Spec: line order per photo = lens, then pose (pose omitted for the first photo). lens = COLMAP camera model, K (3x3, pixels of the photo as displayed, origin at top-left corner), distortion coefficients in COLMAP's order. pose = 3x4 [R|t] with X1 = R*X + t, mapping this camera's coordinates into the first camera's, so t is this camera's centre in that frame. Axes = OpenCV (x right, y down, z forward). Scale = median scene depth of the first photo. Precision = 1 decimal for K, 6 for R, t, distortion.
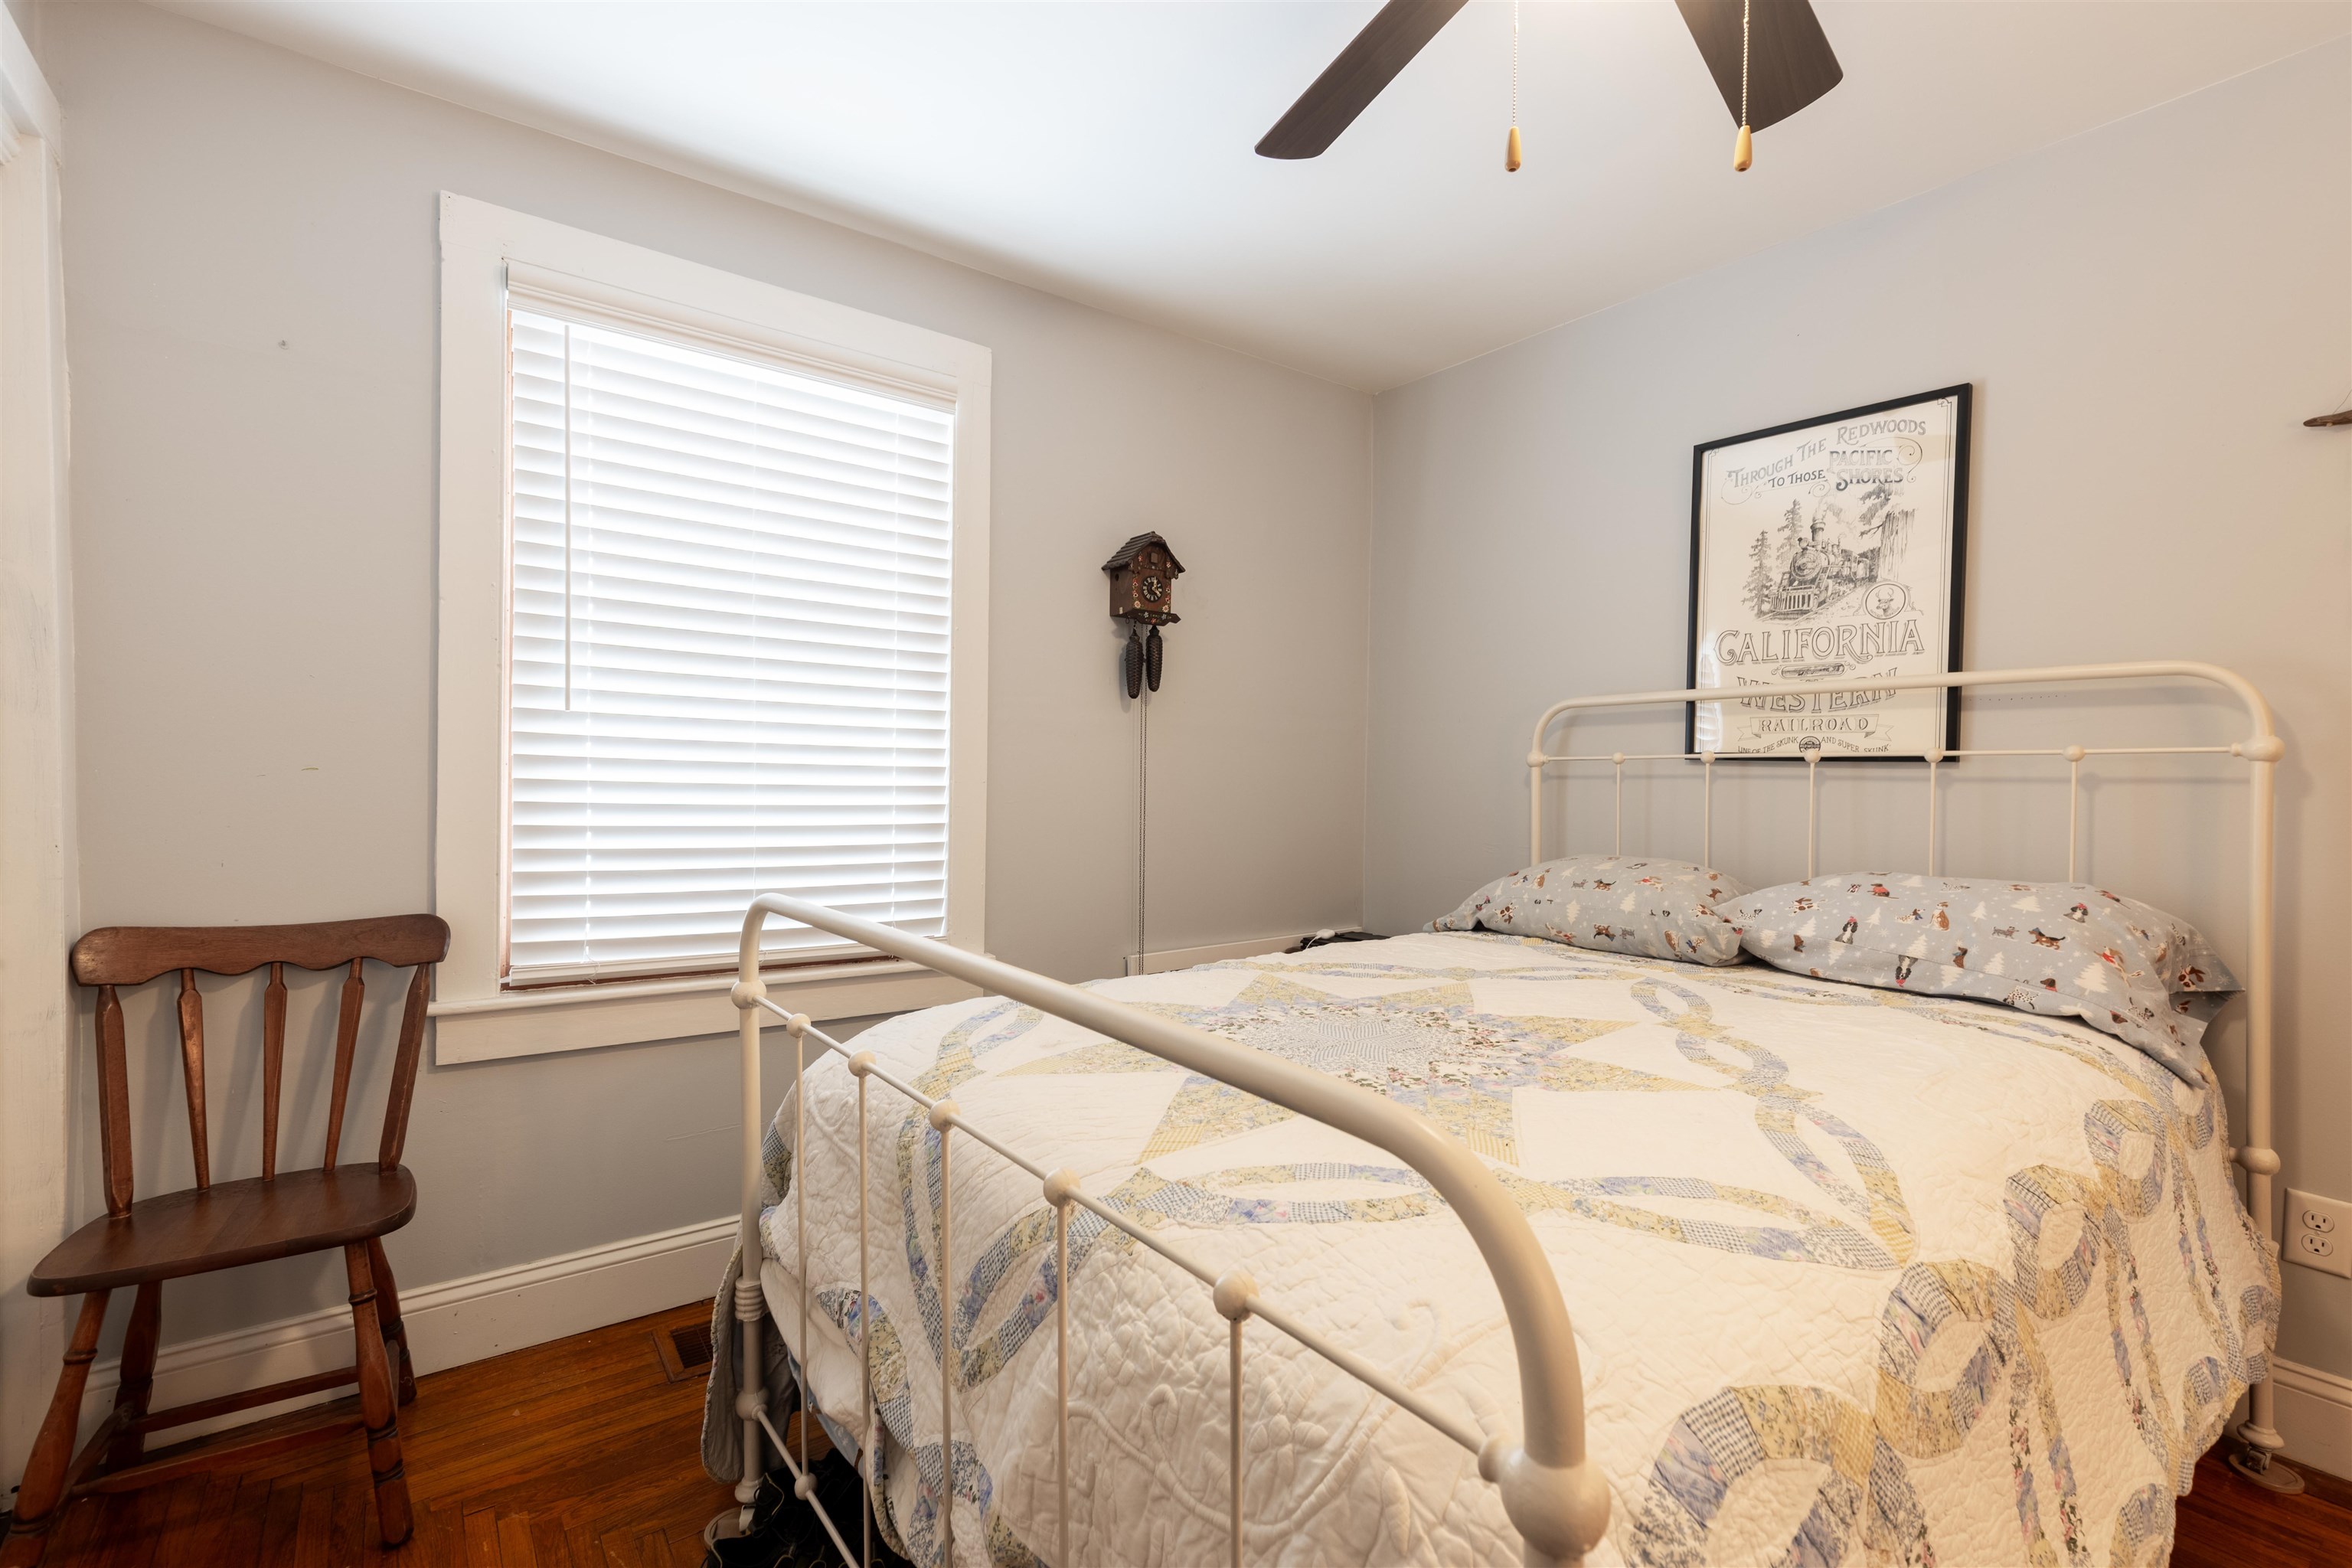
lens RADIAL K [[1063.3, 0, 1176.0], [0, 1063.3, 784.0], [0, 0, 1]] dist [-0.000706, -0.000103]
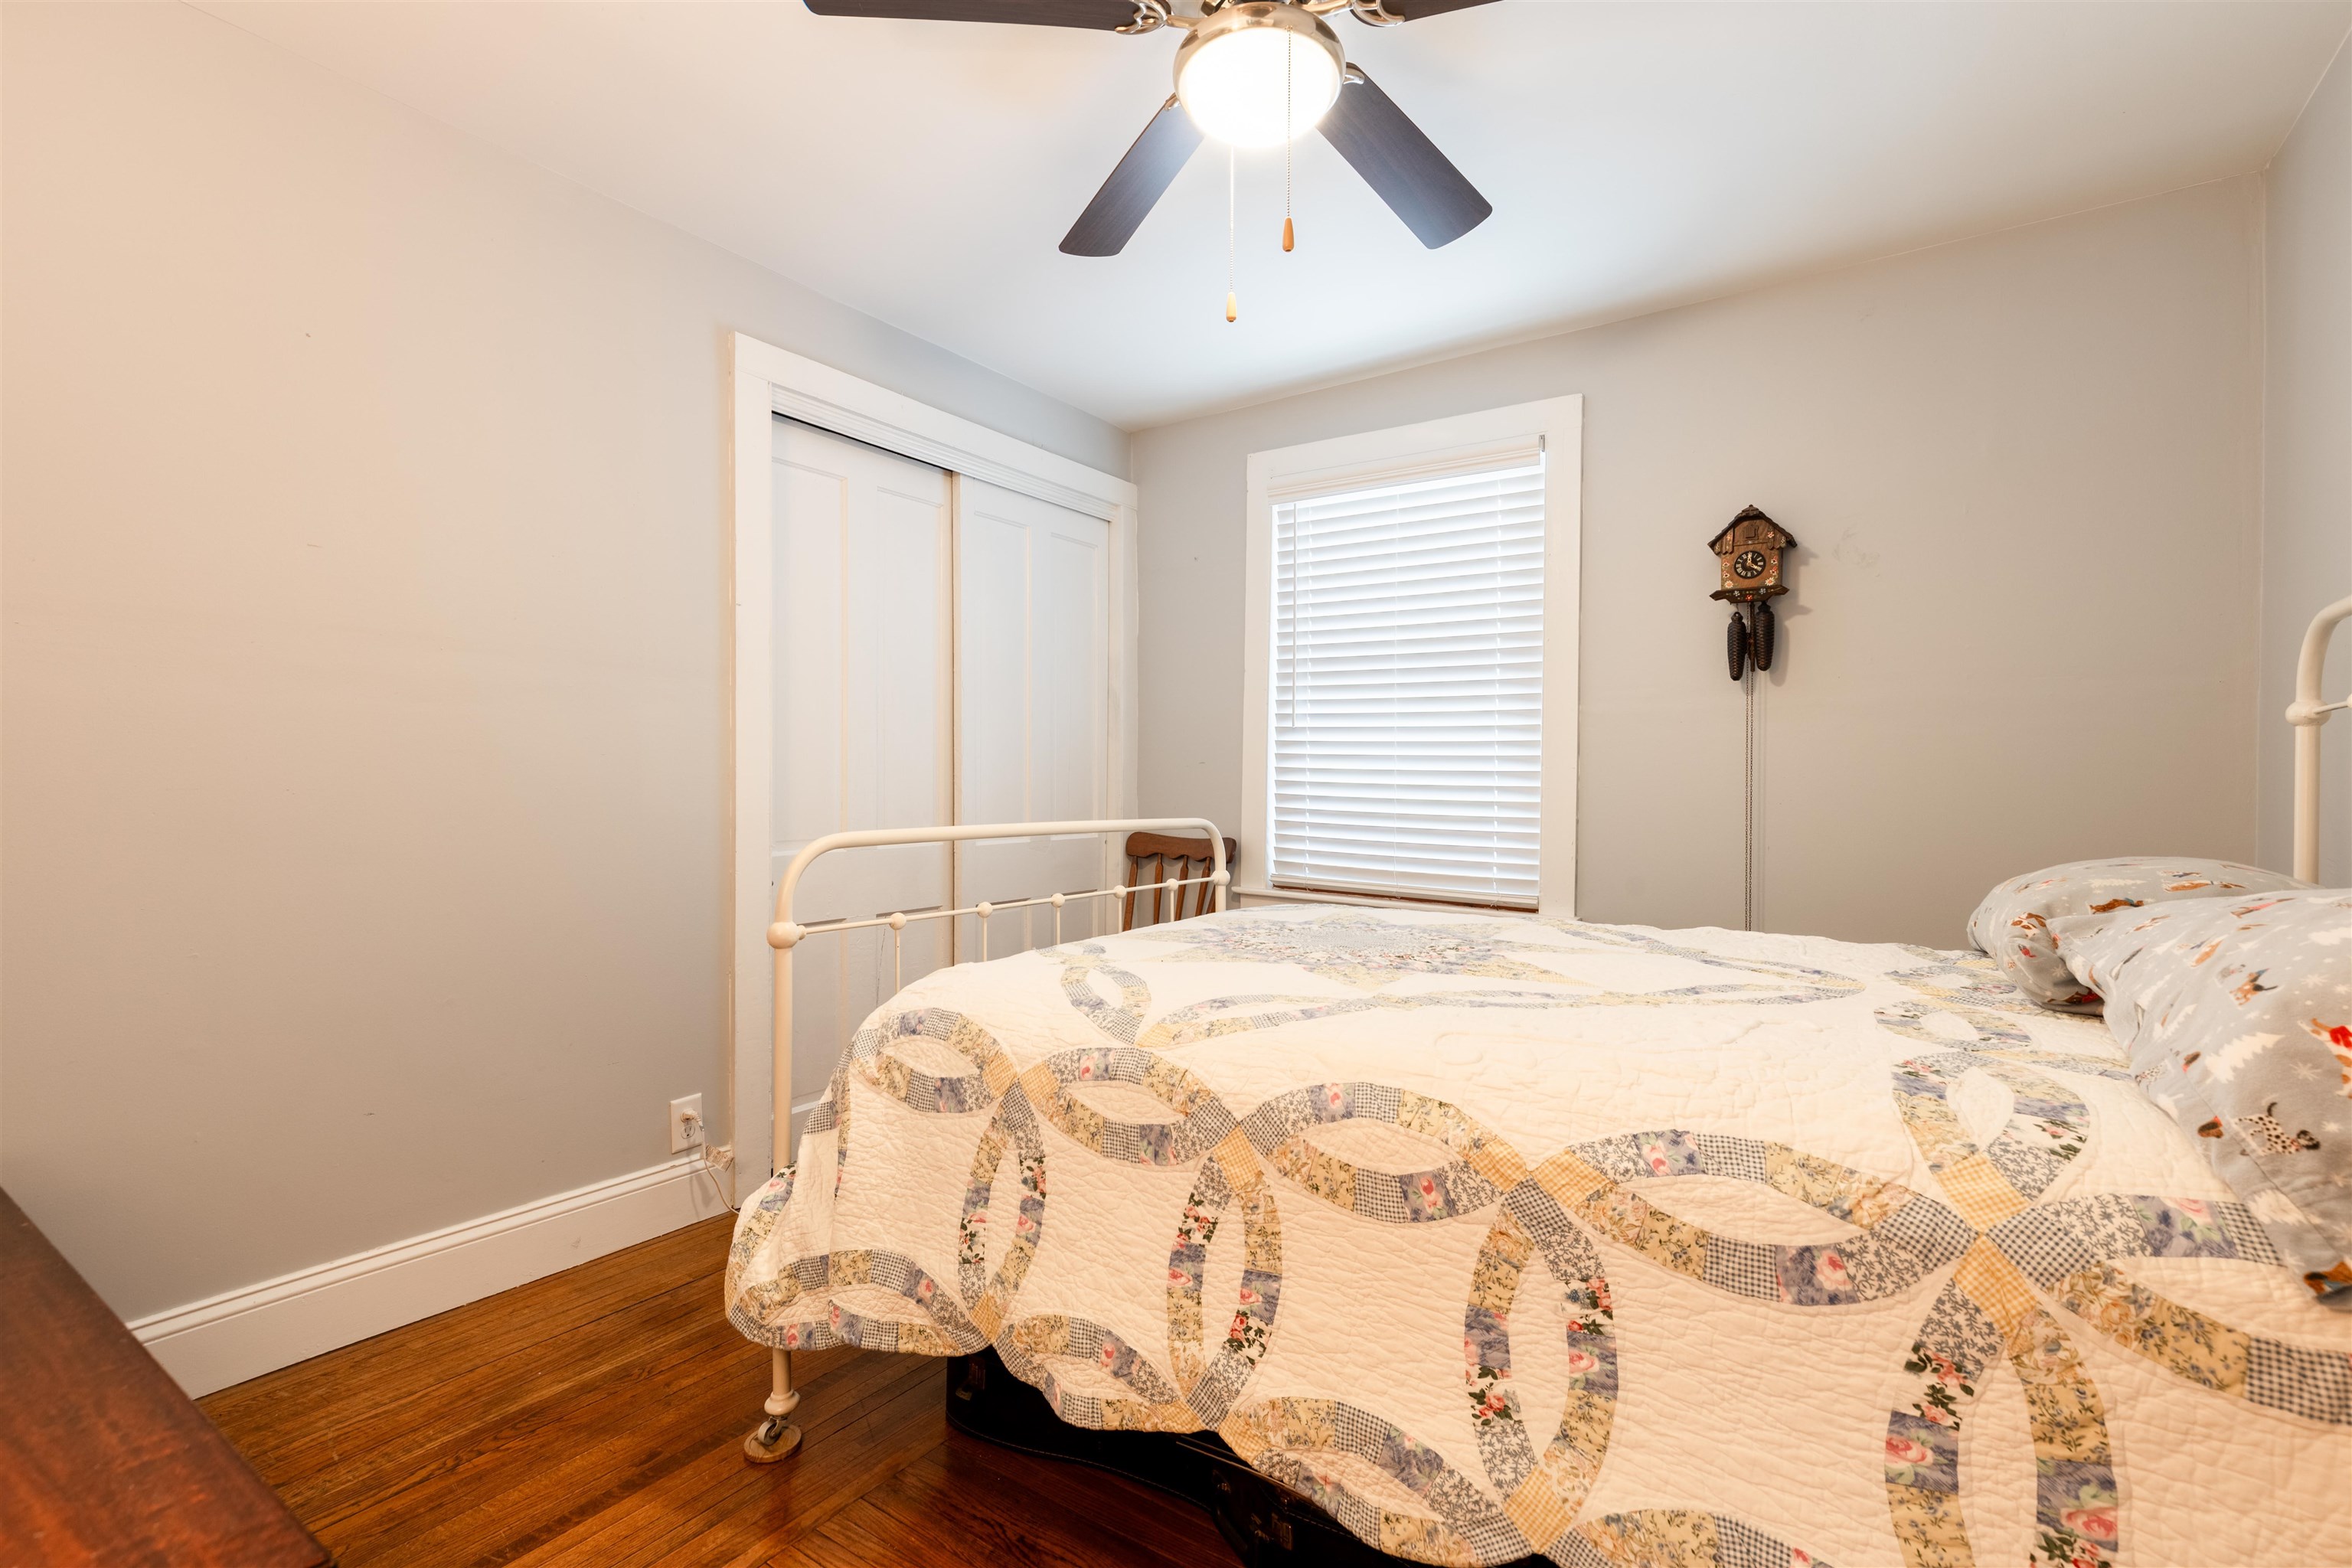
lens RADIAL K [[1085.8, 0, 1176.0], [0, 1085.8, 784.0], [0, 0, 1]] dist [0.030908, -0.000094]
pose [[0.315148, -0.009270, -0.948997, 1.029087], [-0.016053, 0.999757, -0.015097, 0.052099], [0.948907, 0.019992, 0.314923, 0.271843]]
